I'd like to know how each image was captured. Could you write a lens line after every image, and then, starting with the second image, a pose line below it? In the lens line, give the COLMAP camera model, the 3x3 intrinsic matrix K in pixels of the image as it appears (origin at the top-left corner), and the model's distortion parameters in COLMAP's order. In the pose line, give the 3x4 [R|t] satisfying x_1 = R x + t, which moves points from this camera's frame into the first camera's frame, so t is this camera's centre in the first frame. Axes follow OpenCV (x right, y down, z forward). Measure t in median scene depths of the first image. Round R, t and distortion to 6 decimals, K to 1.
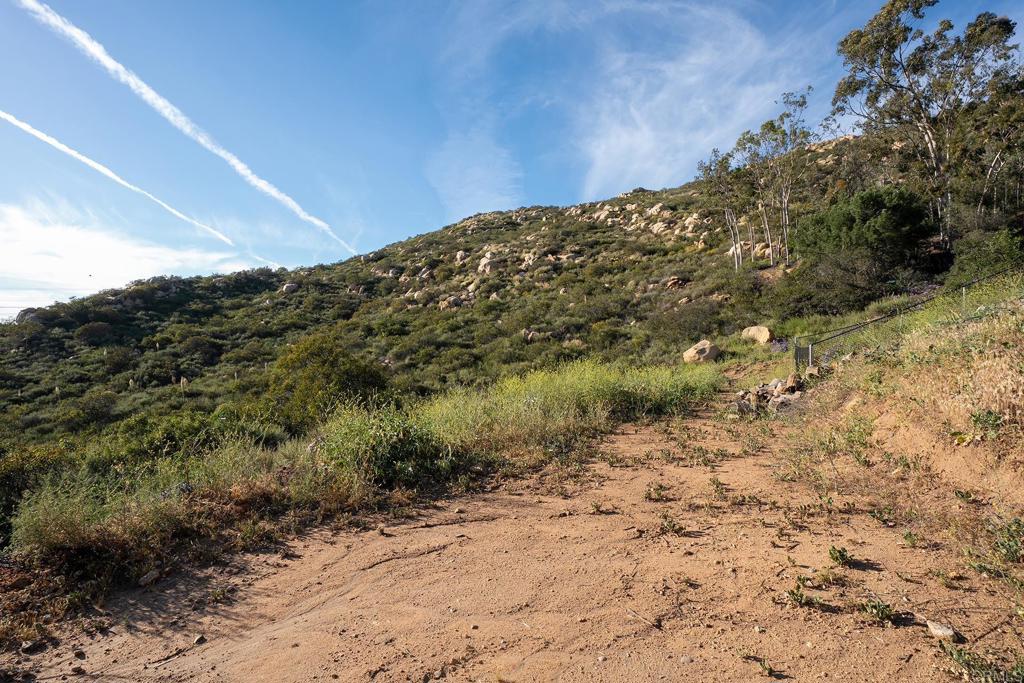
lens RADIAL K [[465.4, 0, 512.3], [0, 465.4, 344.8], [0, 0, 1]] dist [-0.033851, 0.015029]
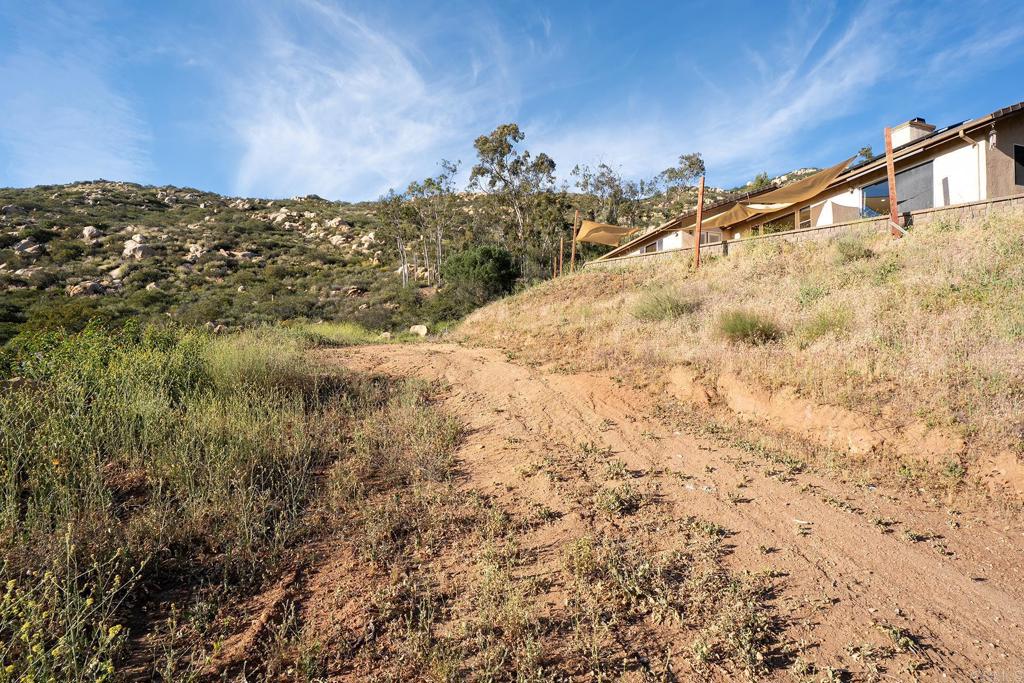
lens RADIAL K [[465.4, 0, 512.3], [0, 465.4, 344.8], [0, 0, 1]] dist [-0.033851, 0.015029]
pose [[0.761829, 0.026658, 0.647229, -0.072530], [-0.014589, 0.999606, -0.024000, 0.017009], [-0.647613, 0.008842, 0.761918, -0.107805]]
